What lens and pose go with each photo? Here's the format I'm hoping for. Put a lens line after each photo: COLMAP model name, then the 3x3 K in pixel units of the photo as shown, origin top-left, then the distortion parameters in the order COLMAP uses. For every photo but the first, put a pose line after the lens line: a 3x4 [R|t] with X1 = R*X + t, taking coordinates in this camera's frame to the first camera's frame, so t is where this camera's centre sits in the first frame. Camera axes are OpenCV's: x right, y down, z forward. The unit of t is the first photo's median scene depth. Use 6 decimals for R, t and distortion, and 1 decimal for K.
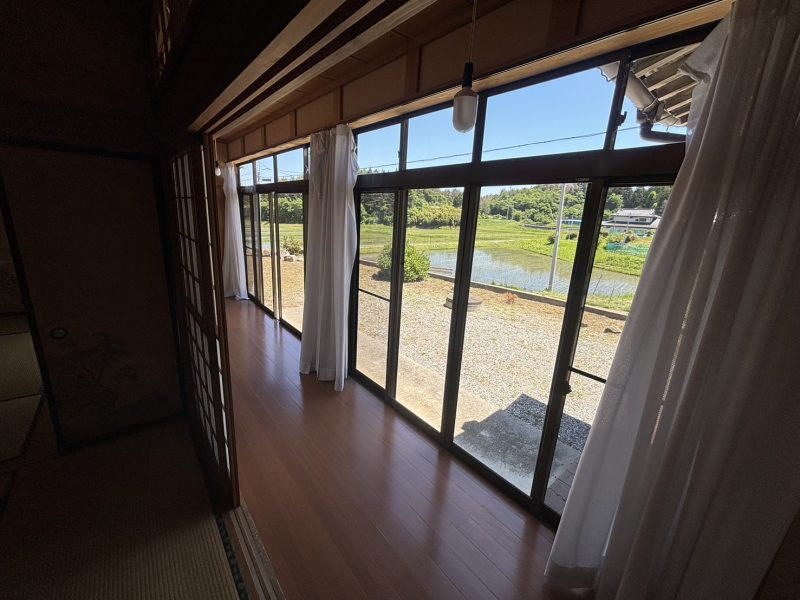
lens RADIAL K [[324.0, 0, 403.4], [0, 324.0, 297.0], [0, 0, 1]] dist [0.000112, -0.000131]
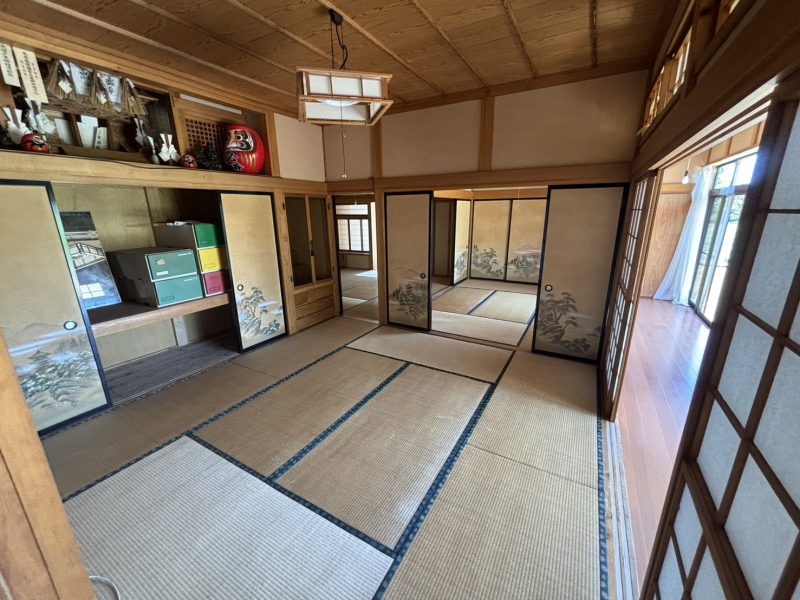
lens RADIAL K [[324.0, 0, 401.2], [0, 324.0, 299.6], [0, 0, 1]] dist [0.000112, -0.000131]
pose [[0.338963, 0.190719, -0.921266, 0.304513], [-0.200834, 0.971333, 0.127191, 0.093188], [0.919114, 0.141909, 0.367549, -0.367494]]
